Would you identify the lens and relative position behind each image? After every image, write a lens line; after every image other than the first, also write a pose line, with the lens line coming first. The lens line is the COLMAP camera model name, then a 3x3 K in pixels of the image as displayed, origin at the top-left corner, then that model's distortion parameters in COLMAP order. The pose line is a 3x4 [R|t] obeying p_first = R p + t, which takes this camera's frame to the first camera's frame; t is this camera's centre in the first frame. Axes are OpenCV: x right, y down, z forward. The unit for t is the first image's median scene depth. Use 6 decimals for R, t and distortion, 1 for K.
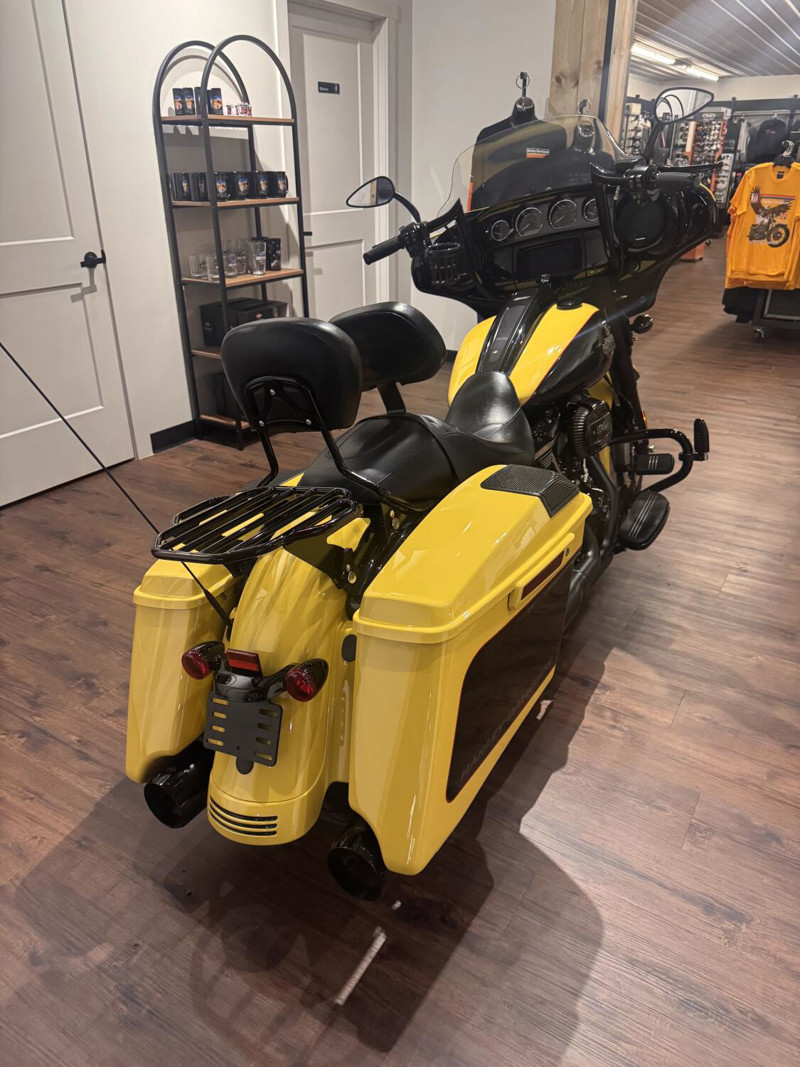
lens RADIAL K [[773.3, 0, 401.6], [0, 773.3, 518.6], [0, 0, 1]] dist [0.041893, -0.000273]
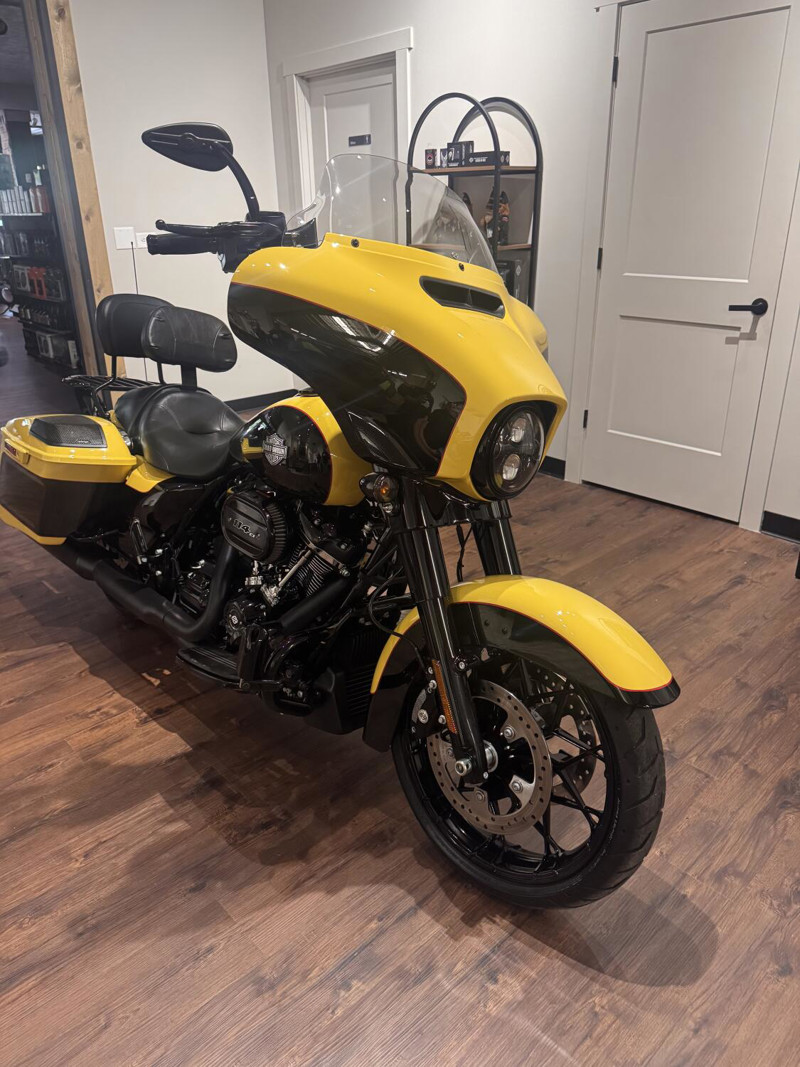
lens RADIAL K [[765.7, 0, 401.5], [0, 765.7, 528.4], [0, 0, 1]] dist [0.007540, -0.007172]
pose [[-0.269030, 0.381870, -0.884193, 0.546358], [-0.386791, 0.797918, 0.462297, -0.329474], [0.882052, 0.466370, -0.066960, 0.705564]]
